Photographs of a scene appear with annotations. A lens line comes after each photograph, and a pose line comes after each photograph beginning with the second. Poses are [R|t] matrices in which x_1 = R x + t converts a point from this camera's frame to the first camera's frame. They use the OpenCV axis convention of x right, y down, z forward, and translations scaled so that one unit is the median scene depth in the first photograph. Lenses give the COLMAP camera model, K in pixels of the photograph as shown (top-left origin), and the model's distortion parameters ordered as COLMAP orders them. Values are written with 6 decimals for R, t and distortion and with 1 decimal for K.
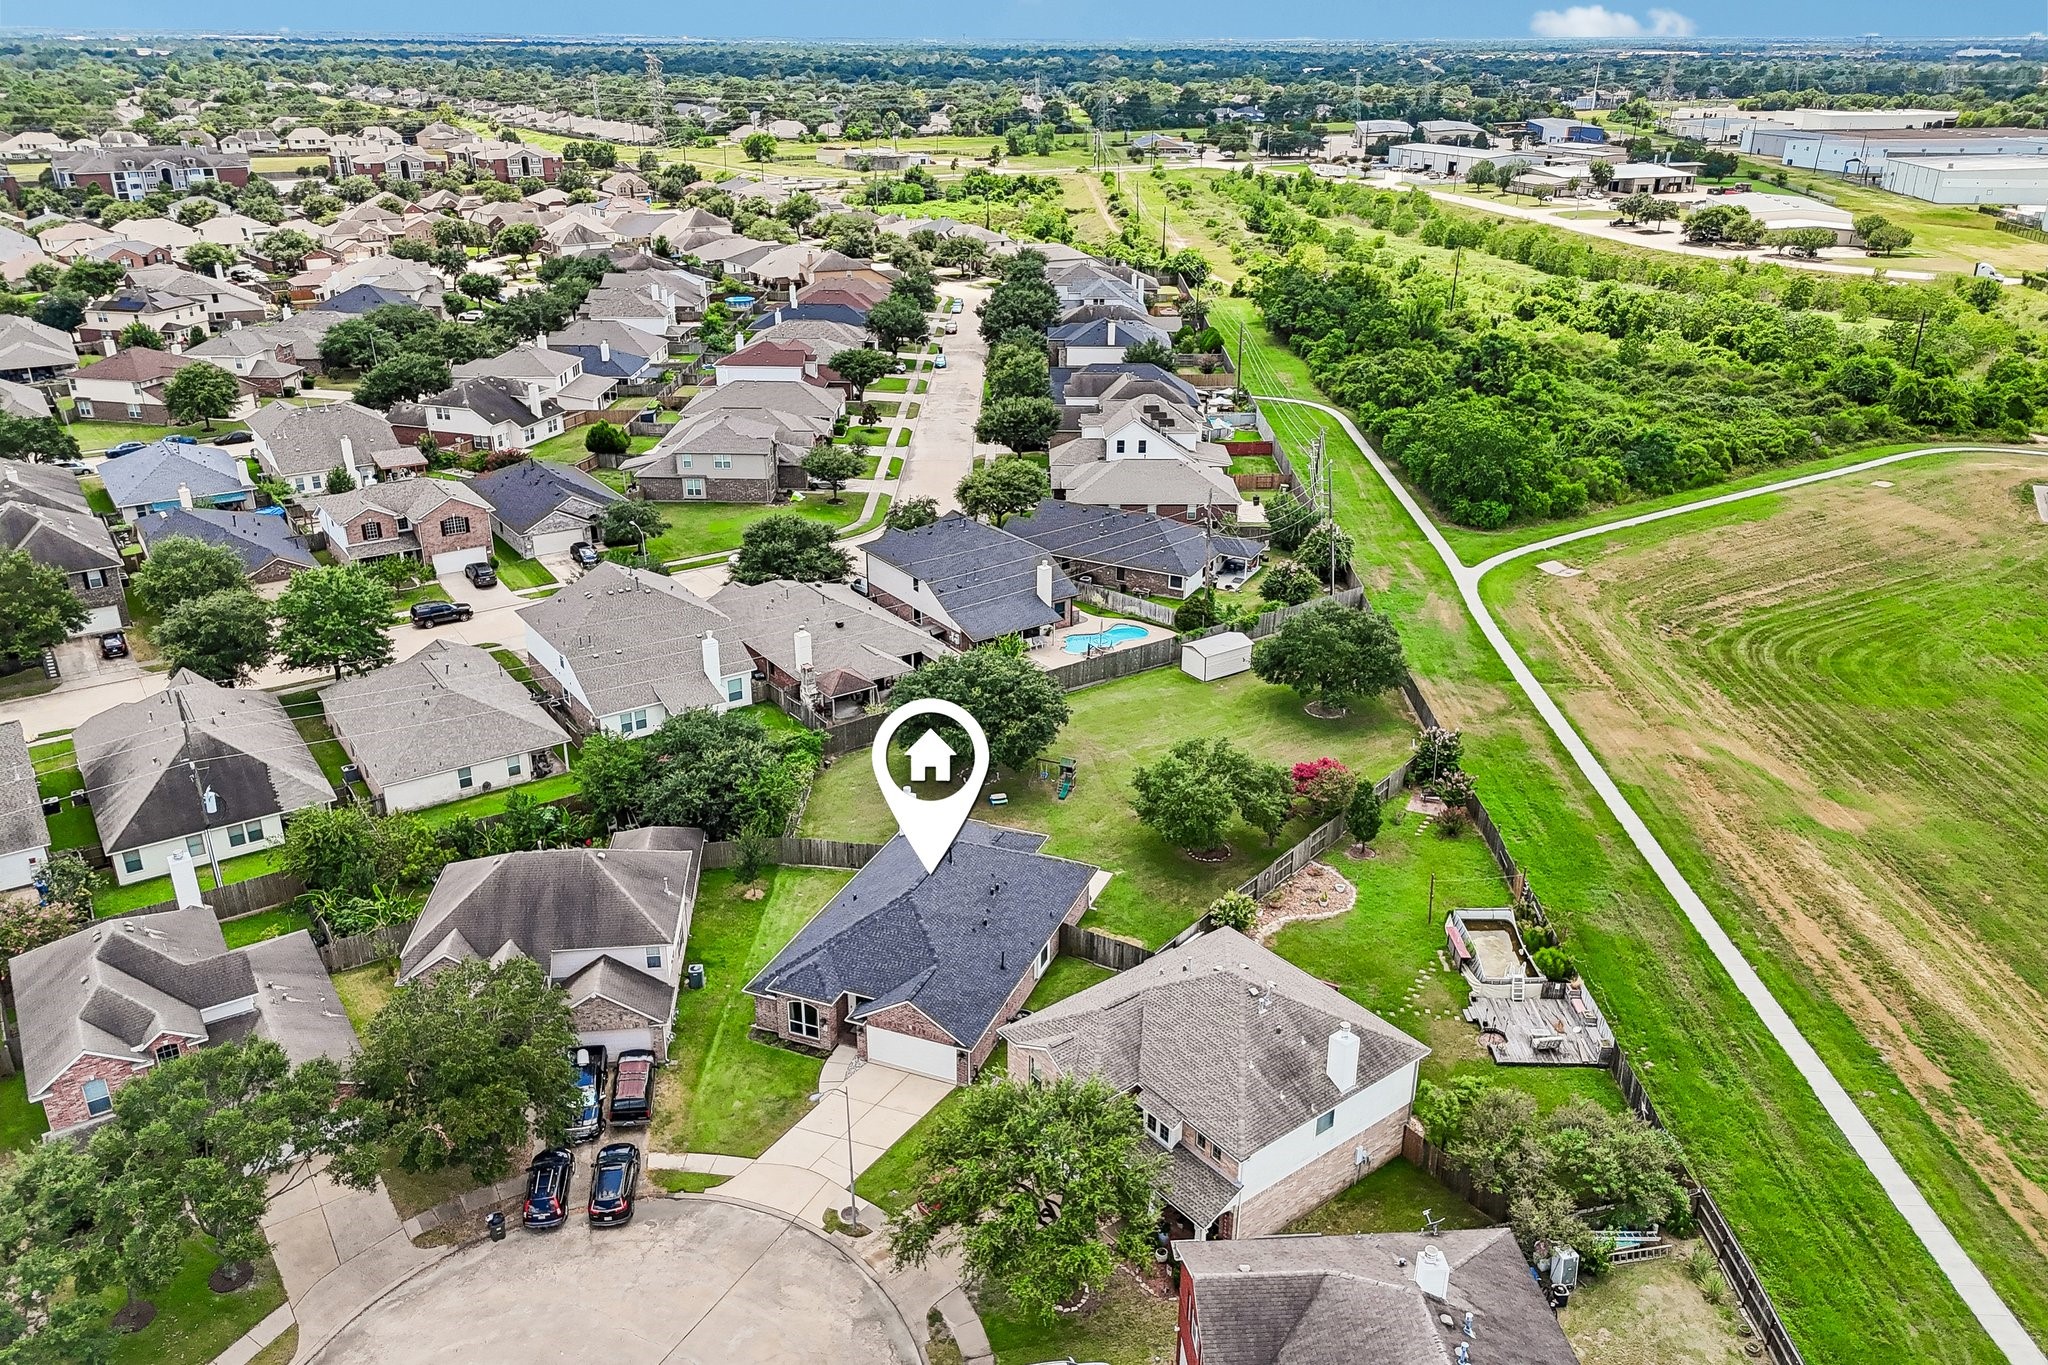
lens RADIAL K [[1513.3, 0, 1019.3], [0, 1513.3, 682.0], [0, 0, 1]] dist [0.064907, -0.063975]
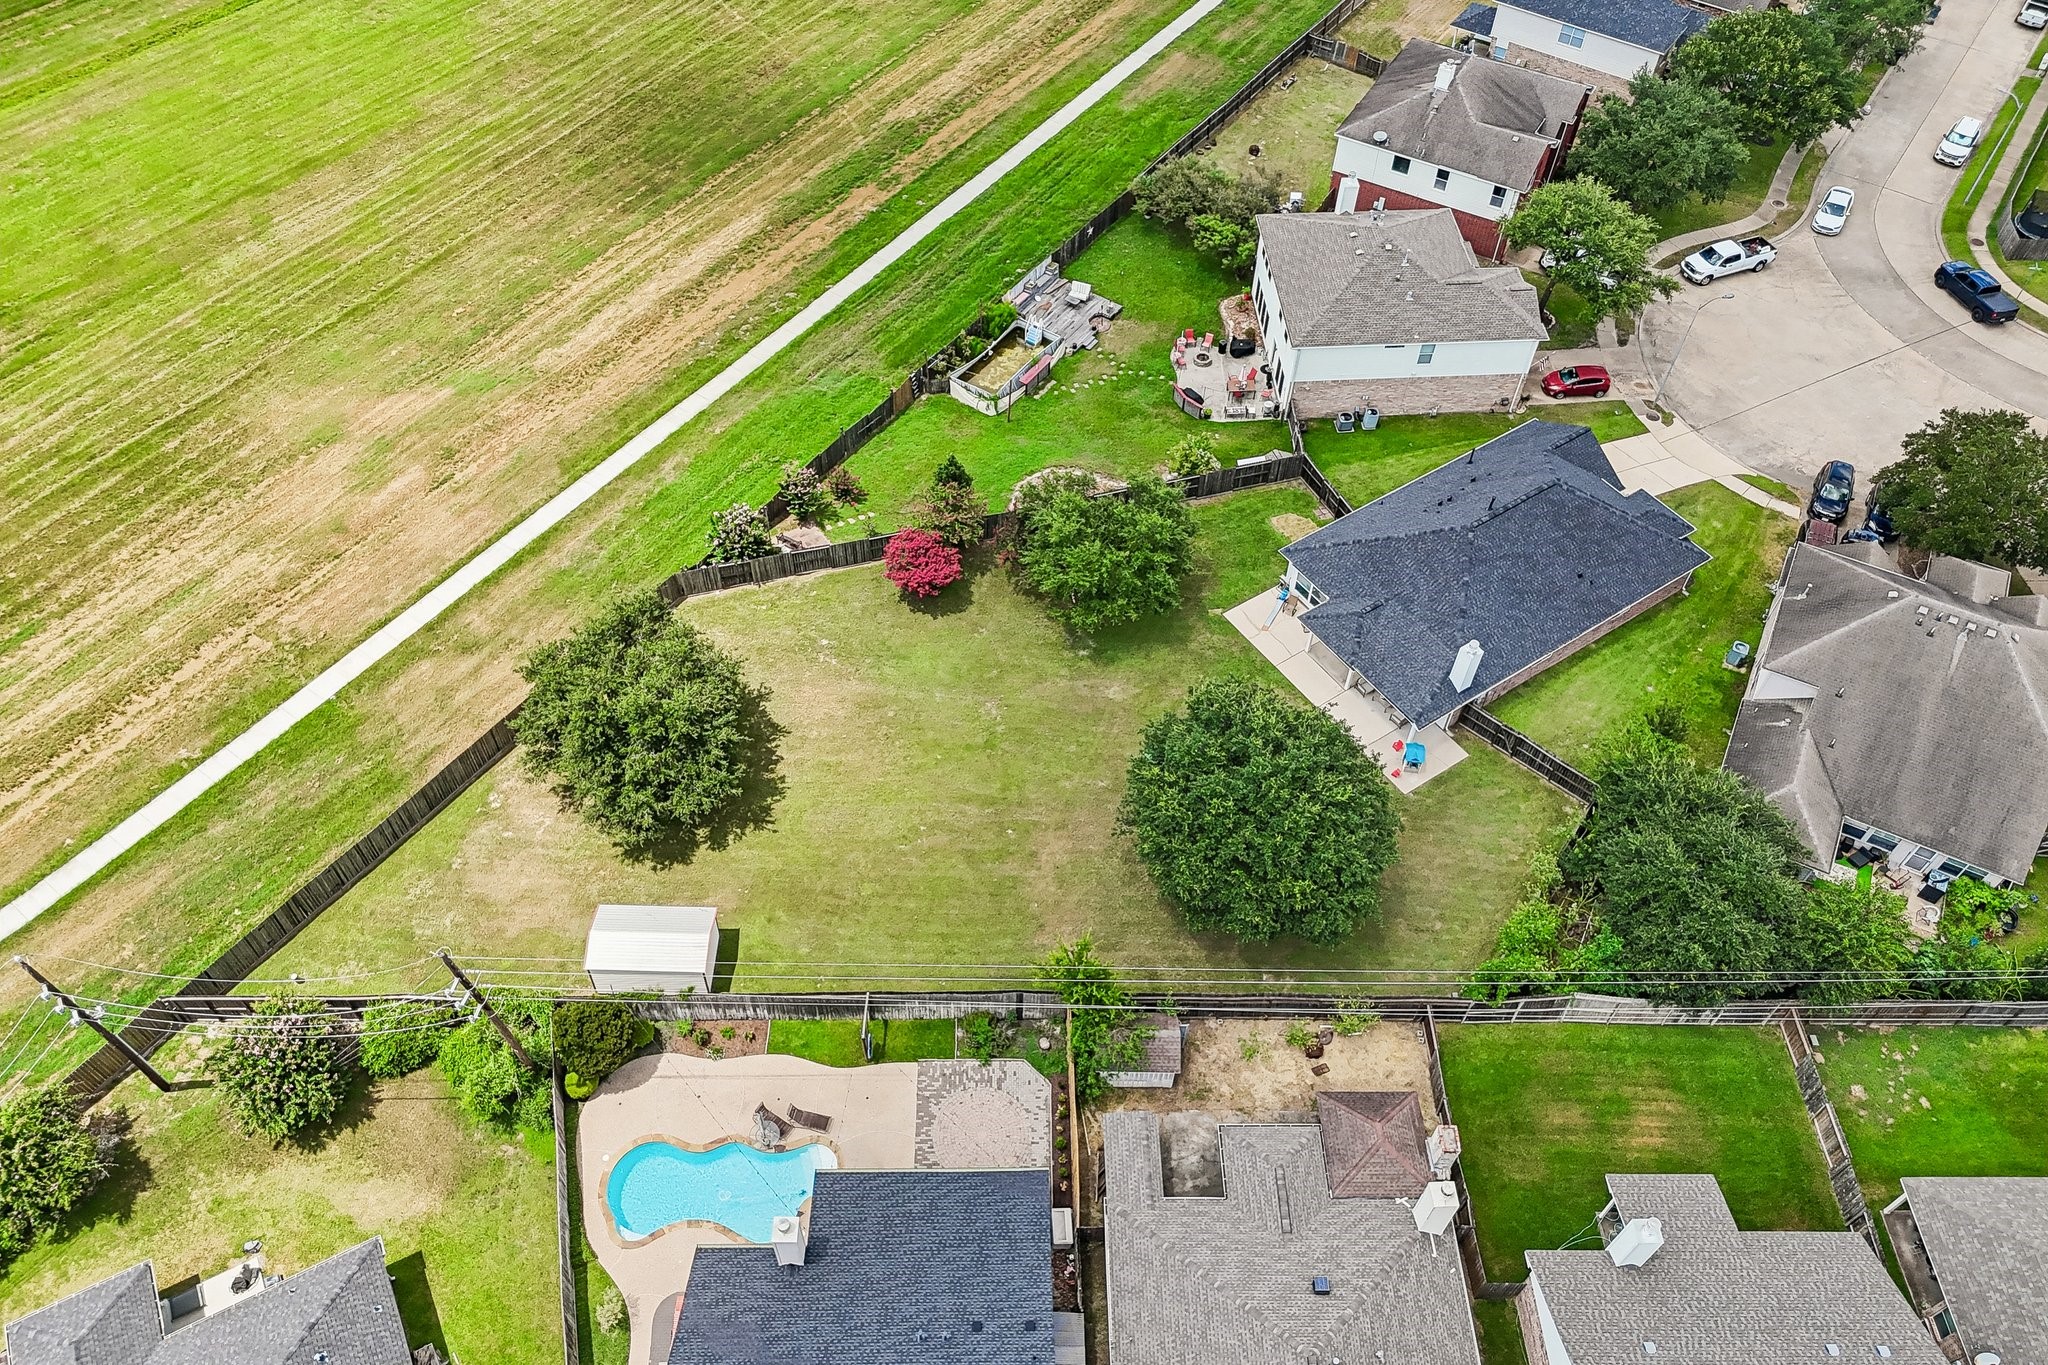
lens RADIAL K [[1513.3, 0, 1019.3], [0, 1513.3, 682.0], [0, 0, 1]] dist [0.064907, -0.063975]
pose [[-0.828340, -0.444806, 0.340588, -0.146261], [0.202006, 0.329903, 0.922148, -0.651845], [-0.522538, 0.832653, -0.183419, 1.198899]]
